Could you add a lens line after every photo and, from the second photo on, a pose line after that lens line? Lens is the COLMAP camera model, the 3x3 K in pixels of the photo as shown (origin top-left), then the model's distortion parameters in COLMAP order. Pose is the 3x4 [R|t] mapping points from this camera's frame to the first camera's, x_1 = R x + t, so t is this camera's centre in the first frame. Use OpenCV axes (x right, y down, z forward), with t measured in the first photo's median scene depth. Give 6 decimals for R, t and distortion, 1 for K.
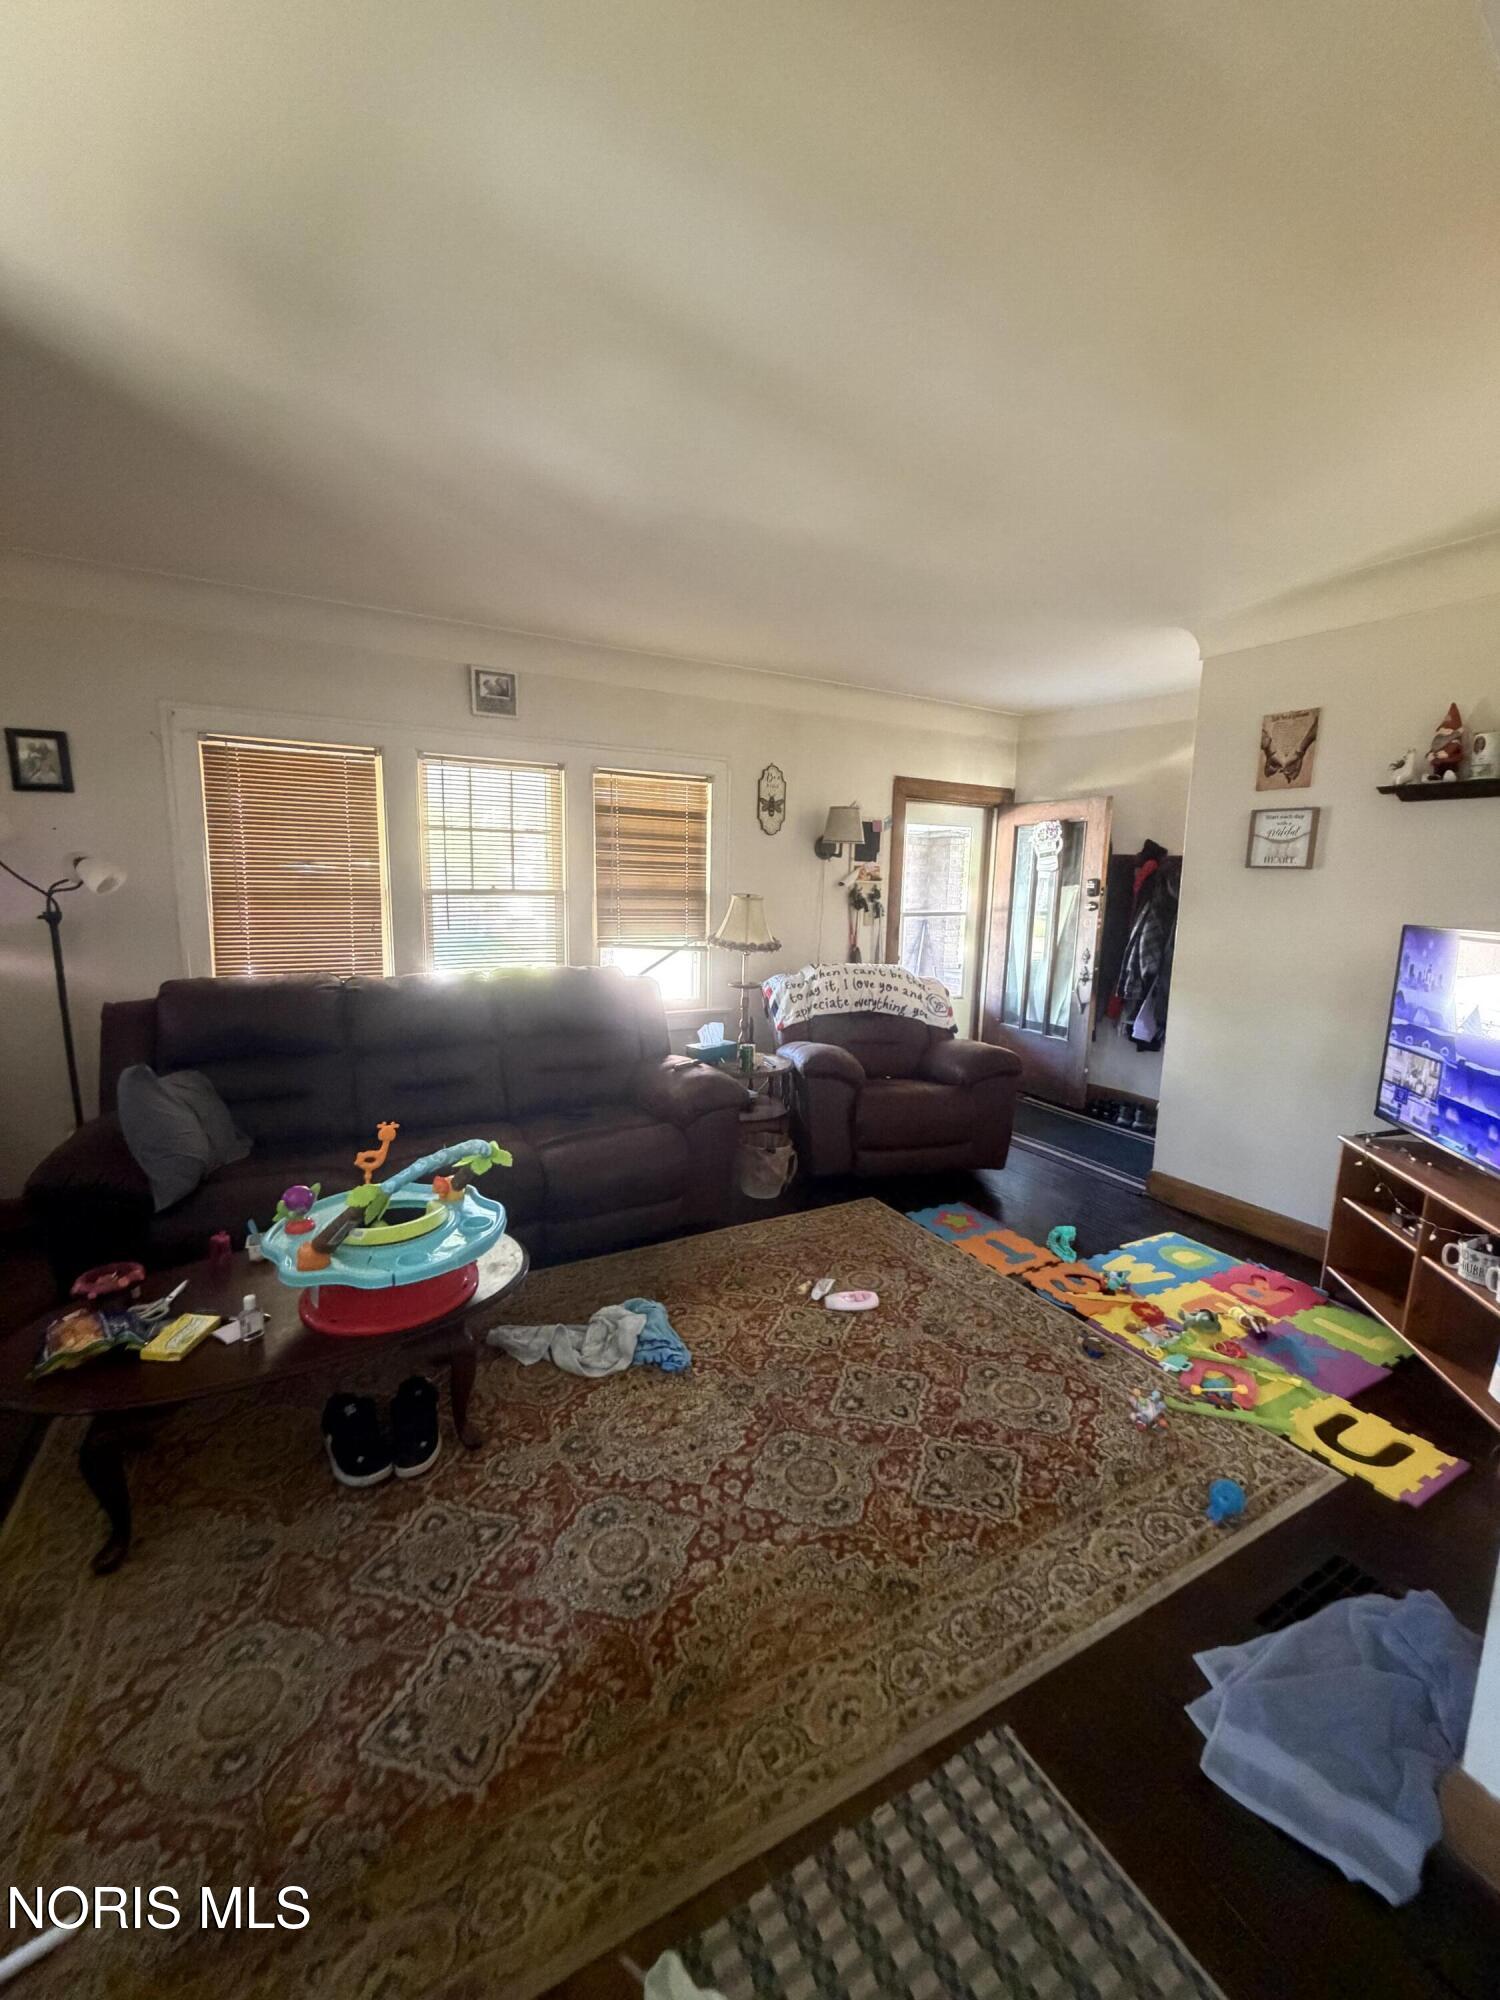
lens RADIAL K [[798.9, 0, 738.2], [0, 798.9, 1004.3], [0, 0, 1]] dist [0.000156, -0.000060]
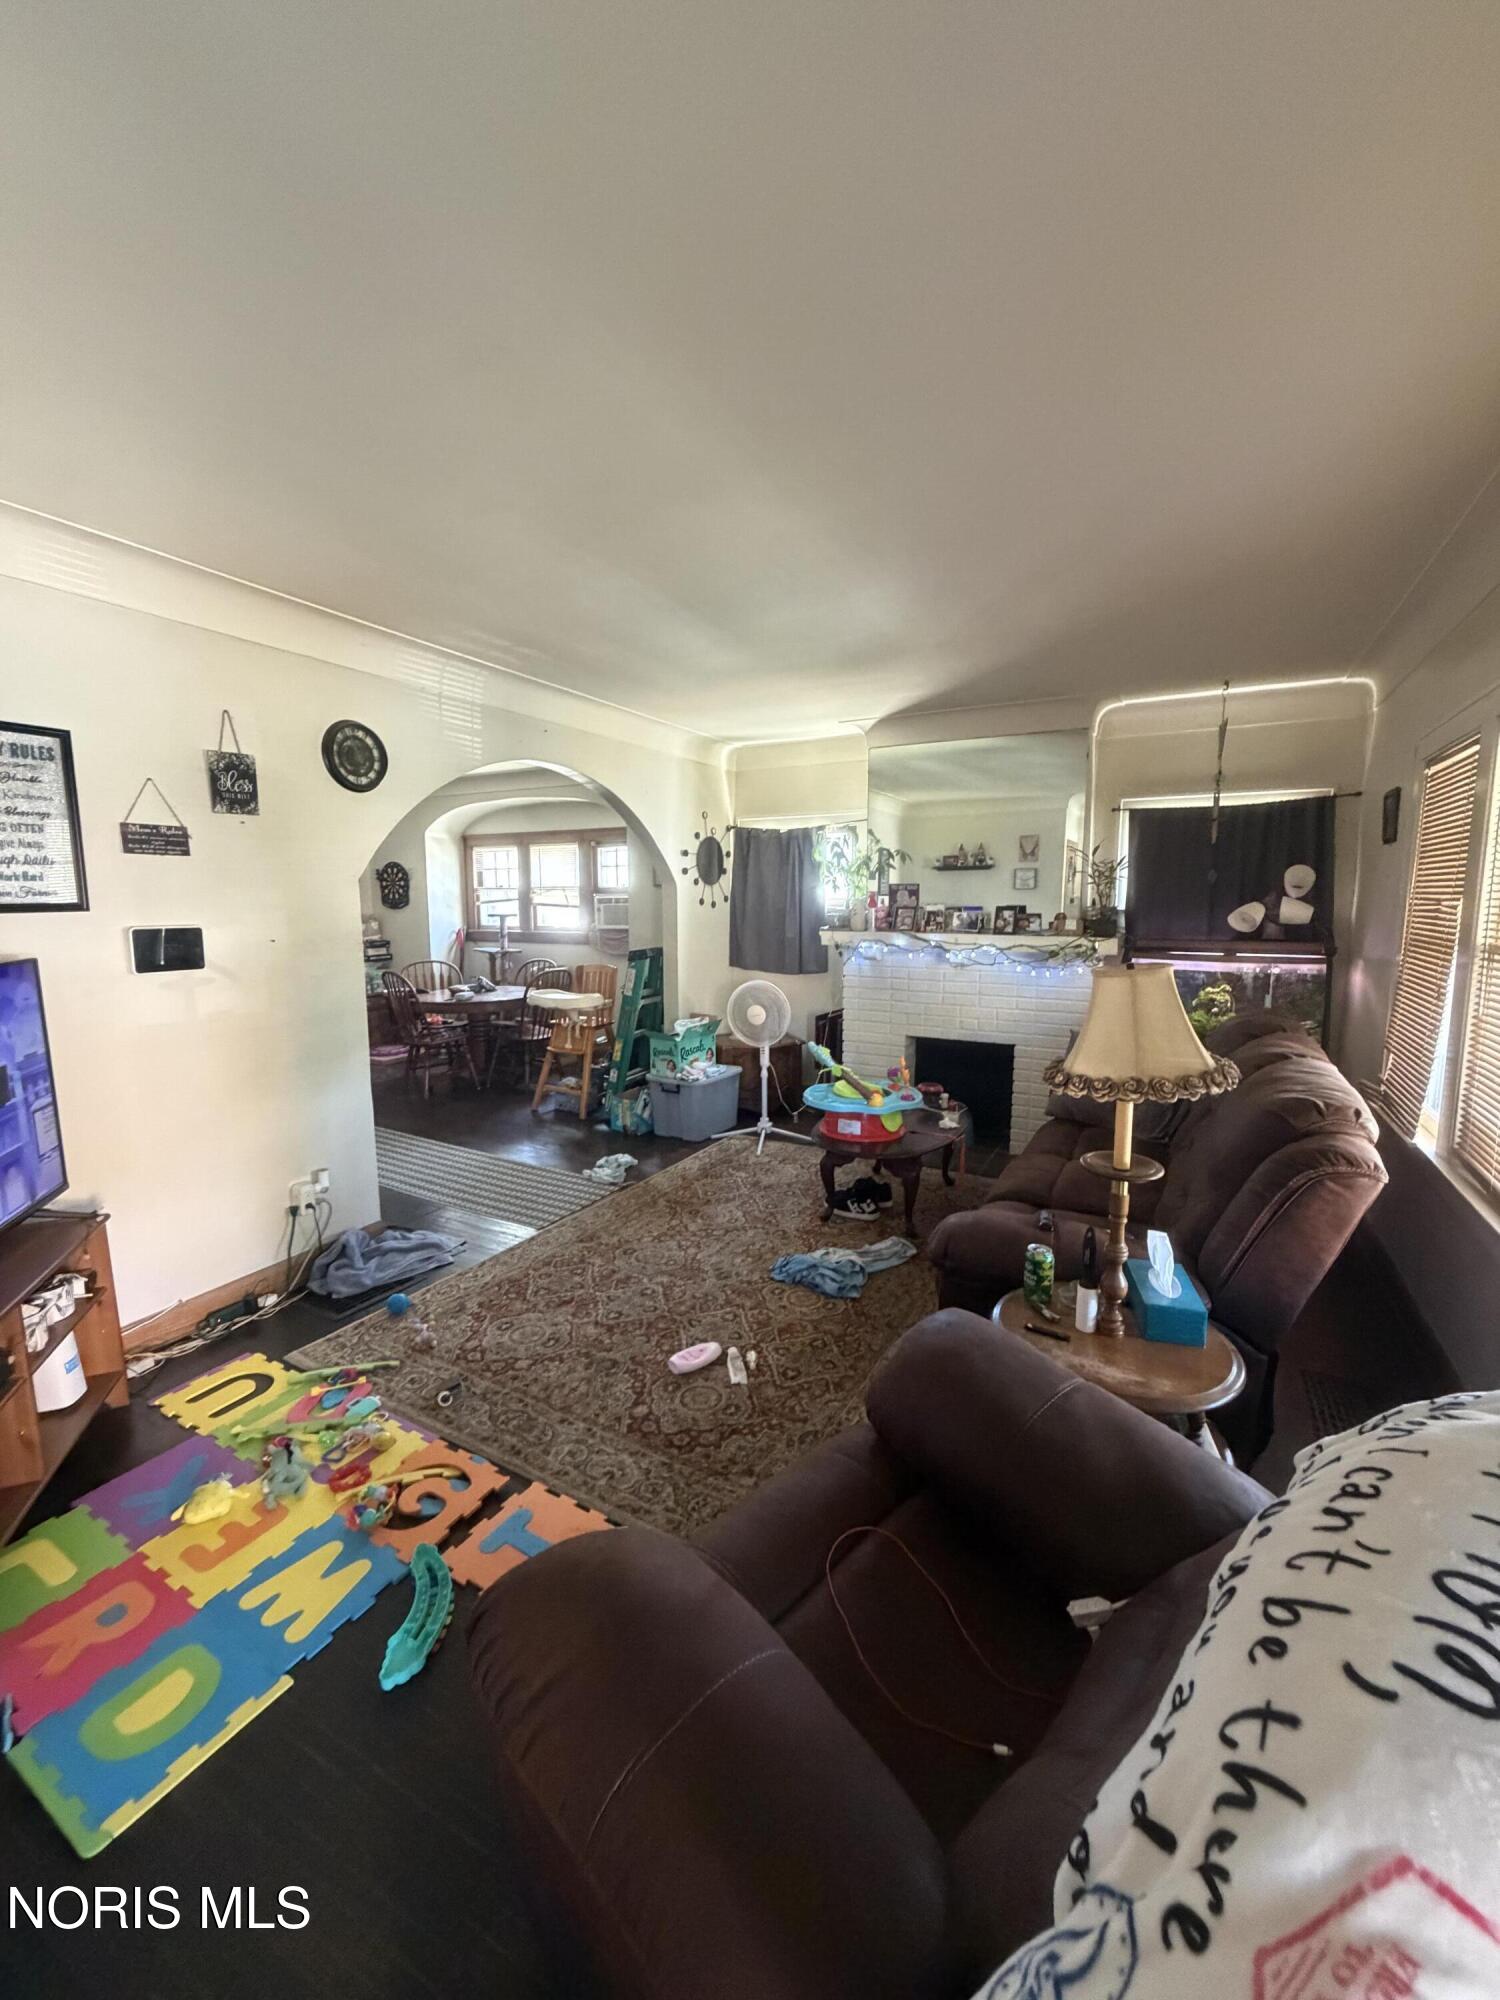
lens RADIAL K [[798.9, 0, 738.2], [0, 798.9, 1004.3], [0, 0, 1]] dist [0.000156, -0.000060]
pose [[-0.850856, 0.054716, -0.522542, 0.553778], [-0.096225, 0.961511, 0.257364, -0.268078], [0.516512, 0.269262, -0.812843, 1.634420]]
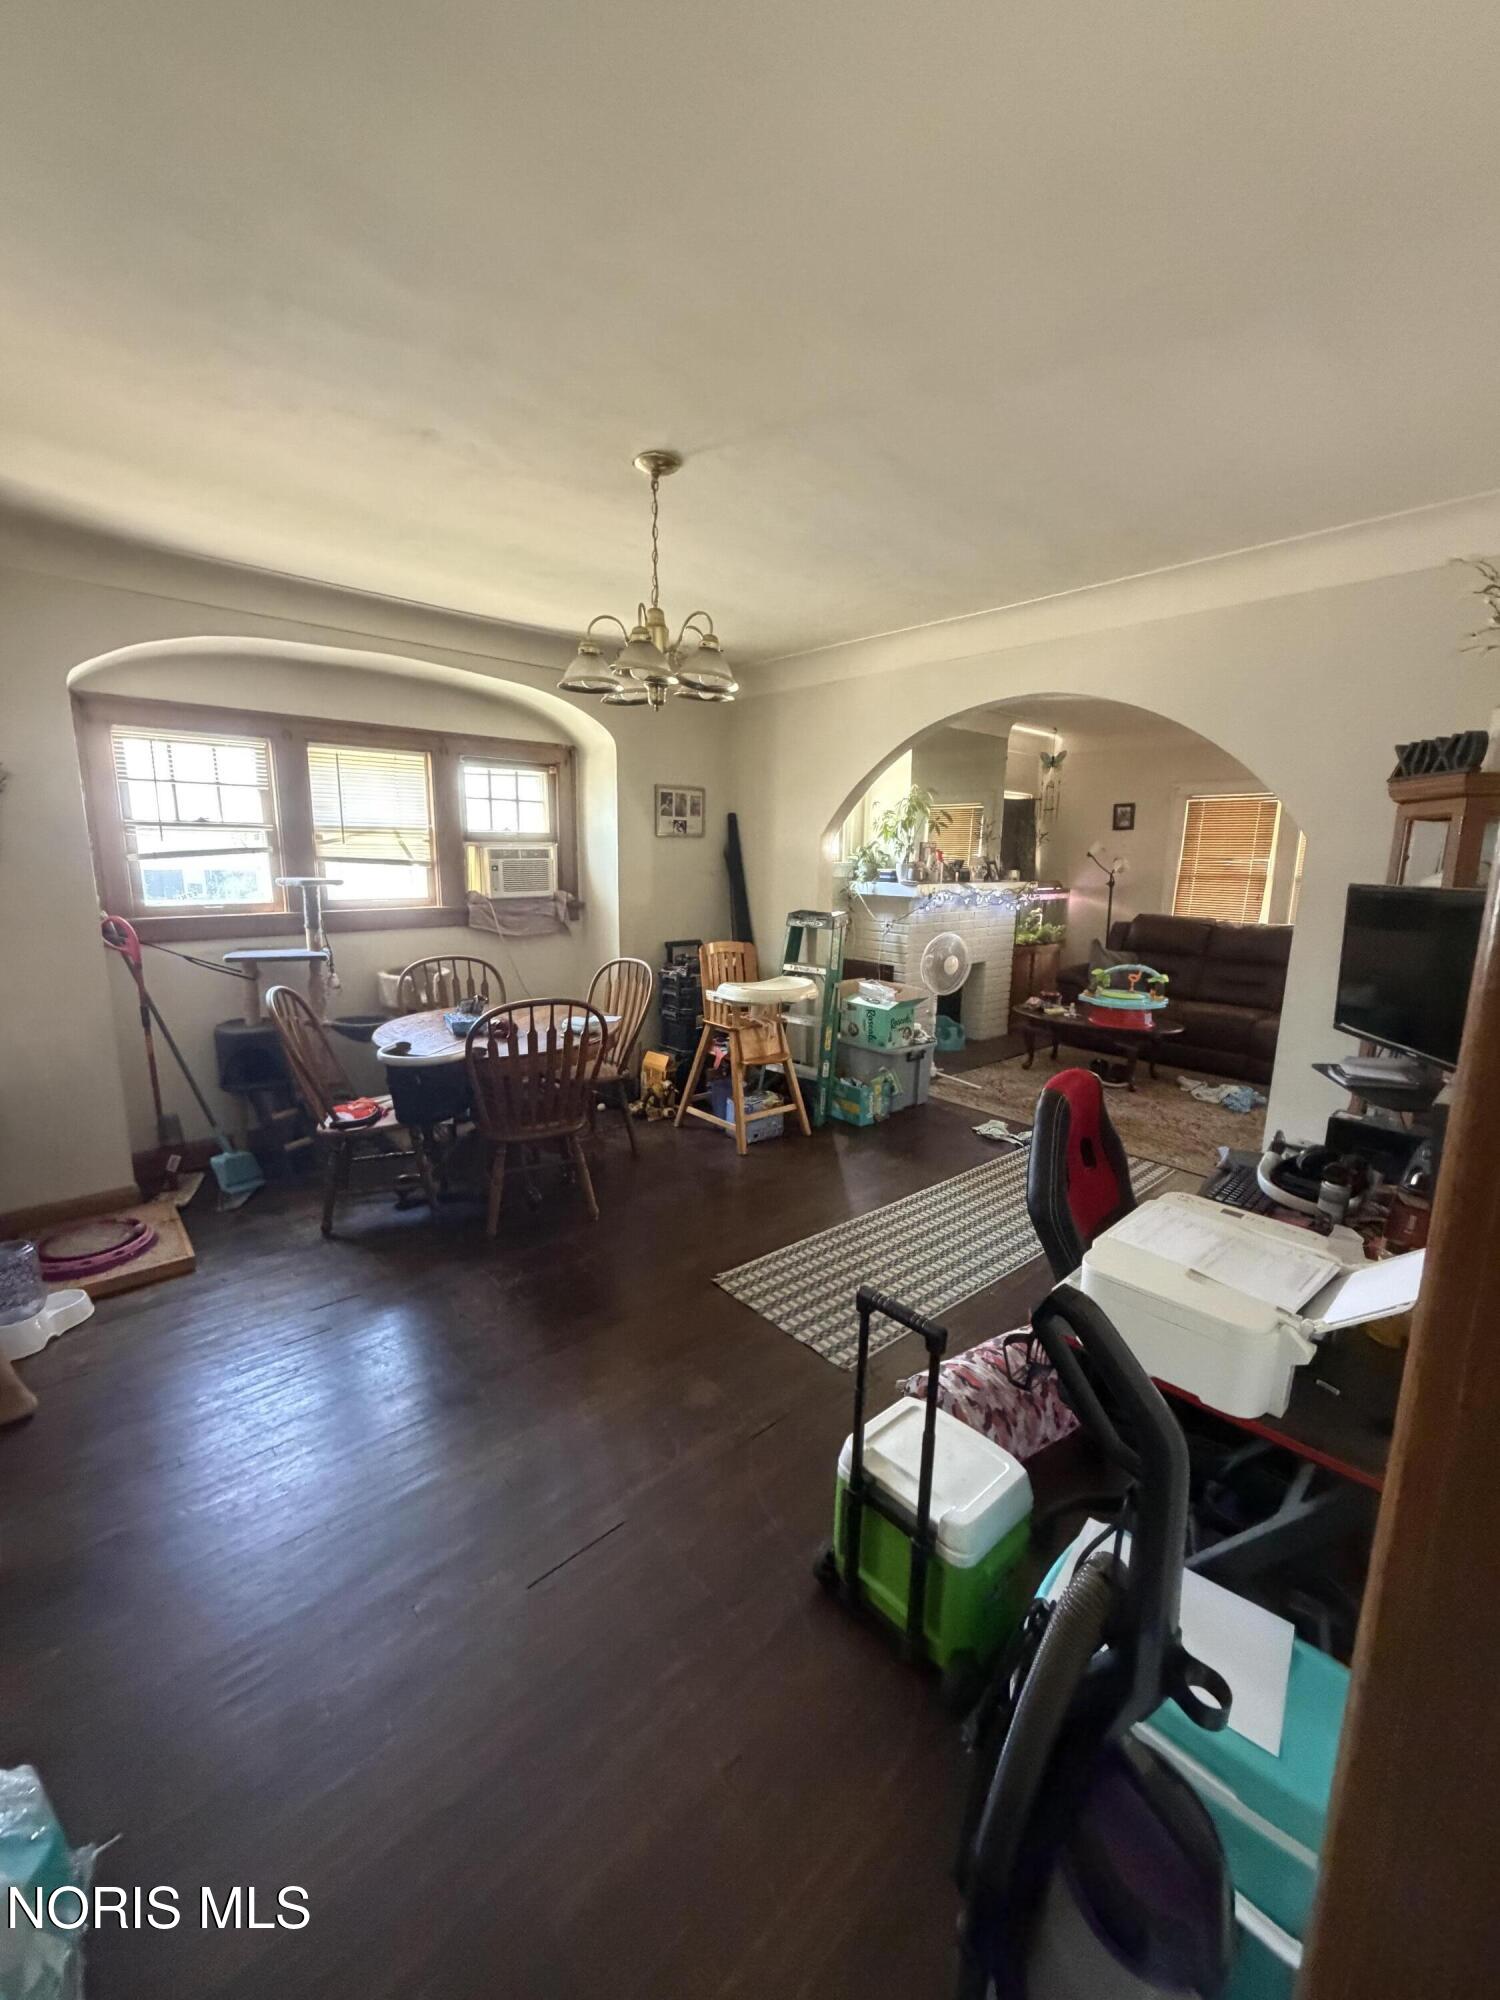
lens RADIAL K [[798.9, 0, 738.2], [0, 798.9, 1004.3], [0, 0, 1]] dist [0.000156, -0.000060]
pose [[0.219808, 0.167353, -0.961081, 1.281523], [-0.163906, 0.977506, 0.132727, 0.110101], [0.961675, 0.128353, 0.242294, -0.607815]]
